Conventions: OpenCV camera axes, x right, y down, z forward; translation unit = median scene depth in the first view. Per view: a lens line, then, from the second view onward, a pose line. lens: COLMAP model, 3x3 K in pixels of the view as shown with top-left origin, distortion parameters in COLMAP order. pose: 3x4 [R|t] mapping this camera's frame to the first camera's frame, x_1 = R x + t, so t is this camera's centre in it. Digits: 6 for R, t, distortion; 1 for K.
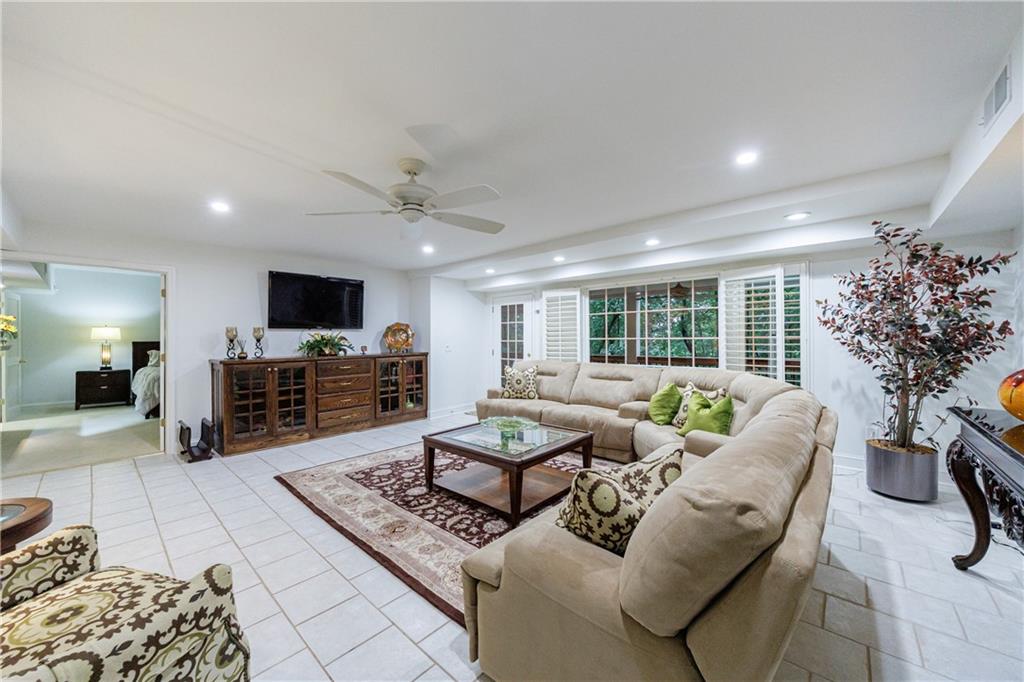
lens RADIAL K [[383.9, 0, 509.5], [0, 383.9, 337.6], [0, 0, 1]] dist [-0.001507, -0.000018]
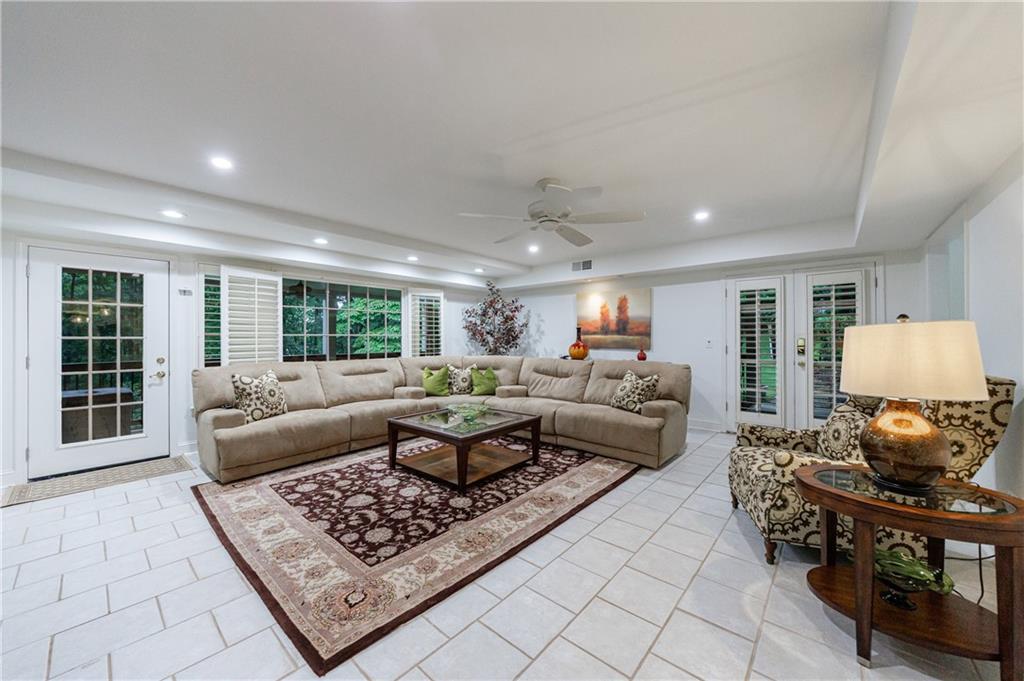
lens RADIAL K [[383.9, 0, 509.0], [0, 383.9, 340.0], [0, 0, 1]] dist [-0.001507, -0.000018]
pose [[-0.035757, 0.004506, 0.999350, -1.088997], [0.004772, 0.999979, -0.004338, 0.031833], [-0.999349, 0.004614, -0.035778, 0.891403]]
